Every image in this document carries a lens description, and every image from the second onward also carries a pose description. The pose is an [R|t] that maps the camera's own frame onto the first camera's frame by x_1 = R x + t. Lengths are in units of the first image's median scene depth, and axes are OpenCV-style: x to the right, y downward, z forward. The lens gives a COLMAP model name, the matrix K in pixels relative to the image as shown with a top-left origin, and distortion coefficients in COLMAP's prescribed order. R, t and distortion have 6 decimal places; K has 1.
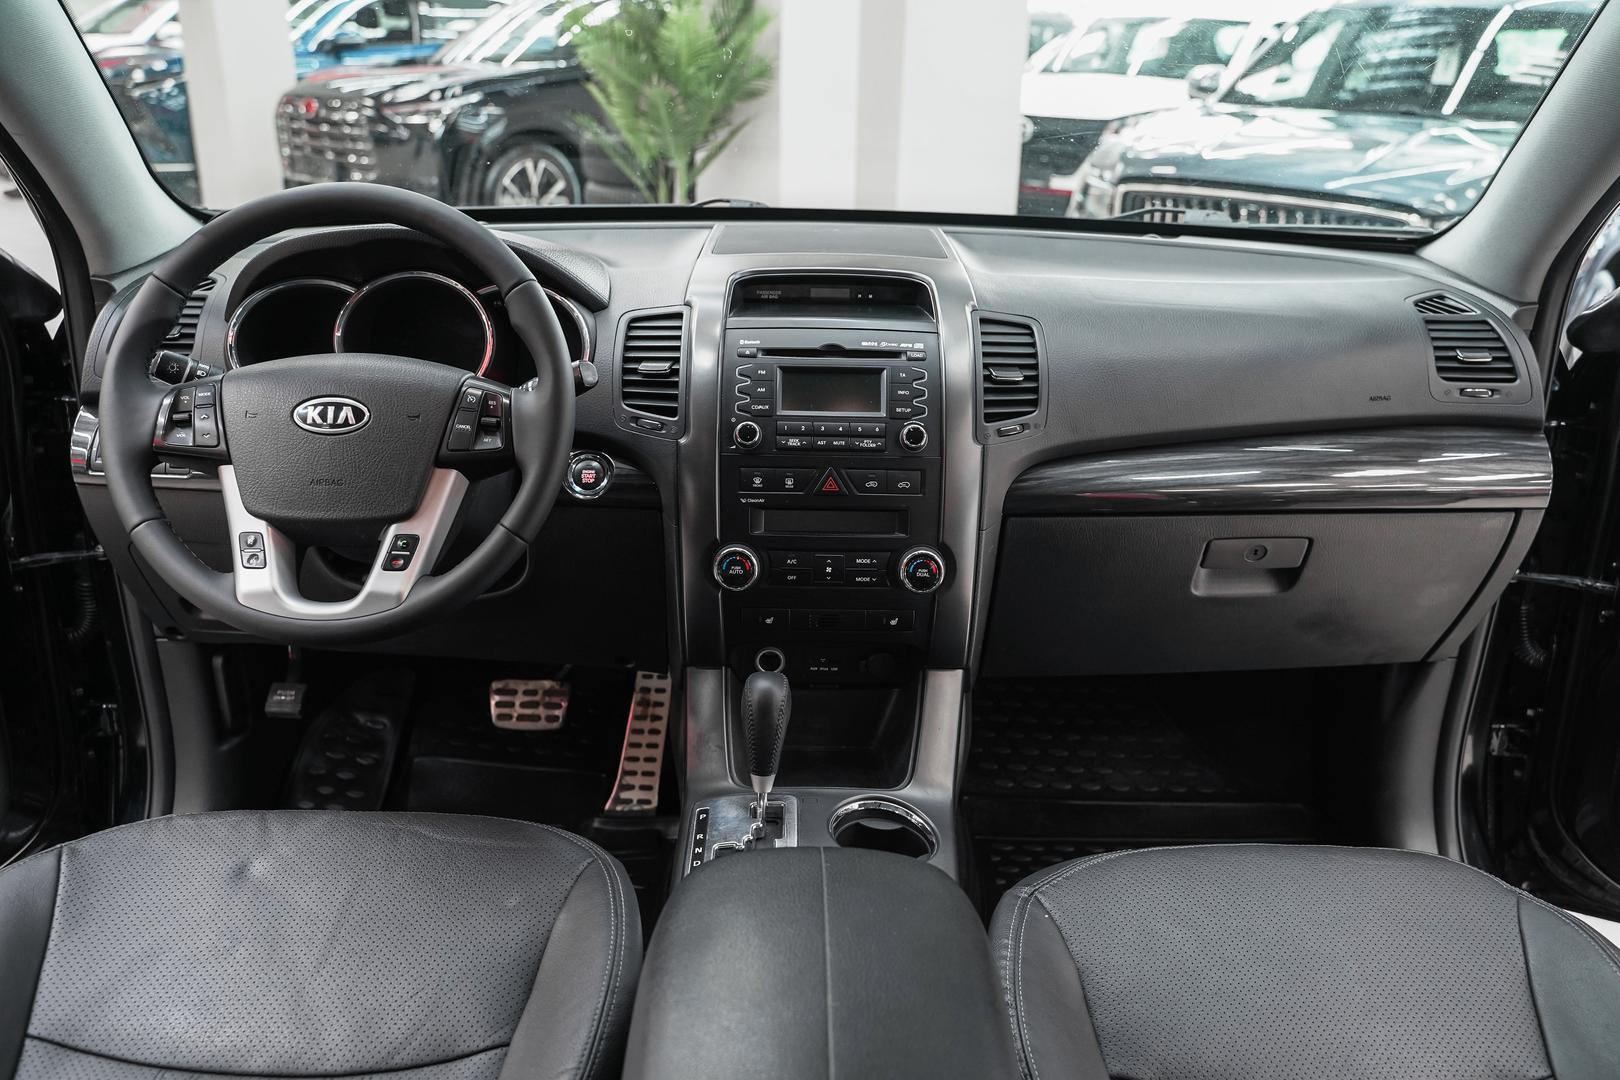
lens RADIAL K [[1299.1, 0, 810.0], [0, 1299.1, 540.0], [0, 0, 1]] dist [-0.016005, 0.004204]
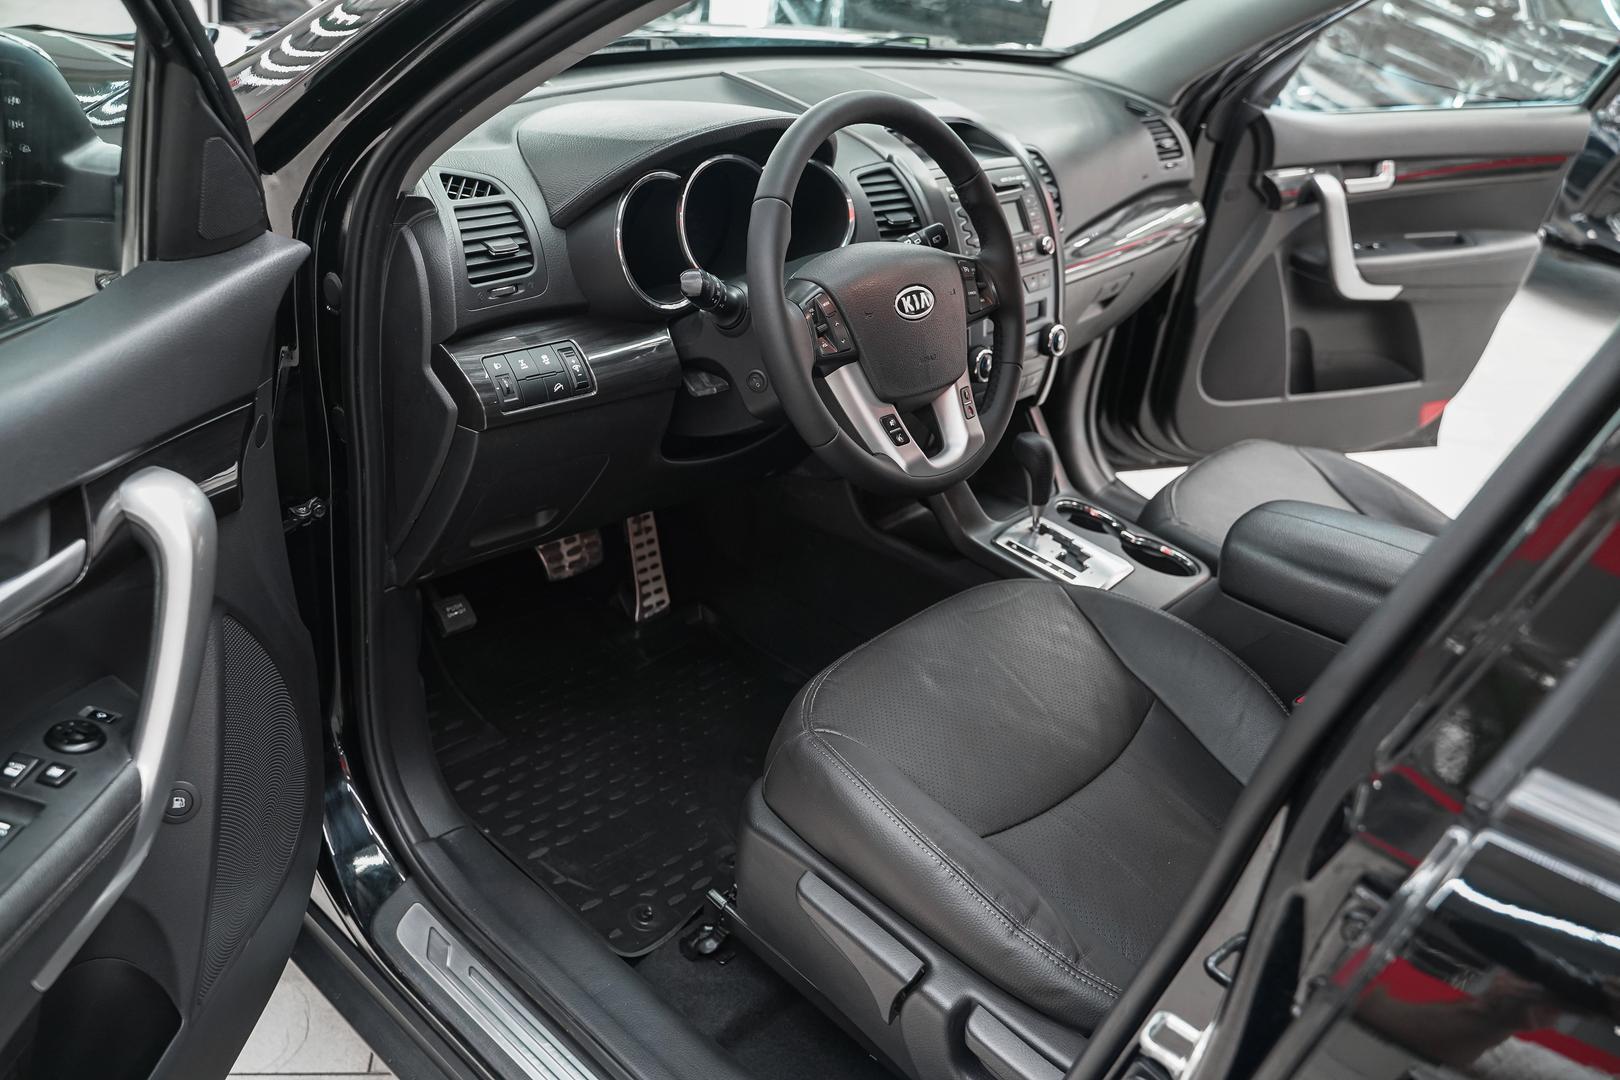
lens RADIAL K [[1299.1, 0, 810.0], [0, 1299.1, 540.0], [0, 0, 1]] dist [-0.016005, 0.004204]
pose [[0.655924, -0.302017, 0.691773, -1.123967], [0.145076, 0.949820, 0.277118, -0.198358], [-0.740754, -0.081409, 0.666826, 0.227861]]
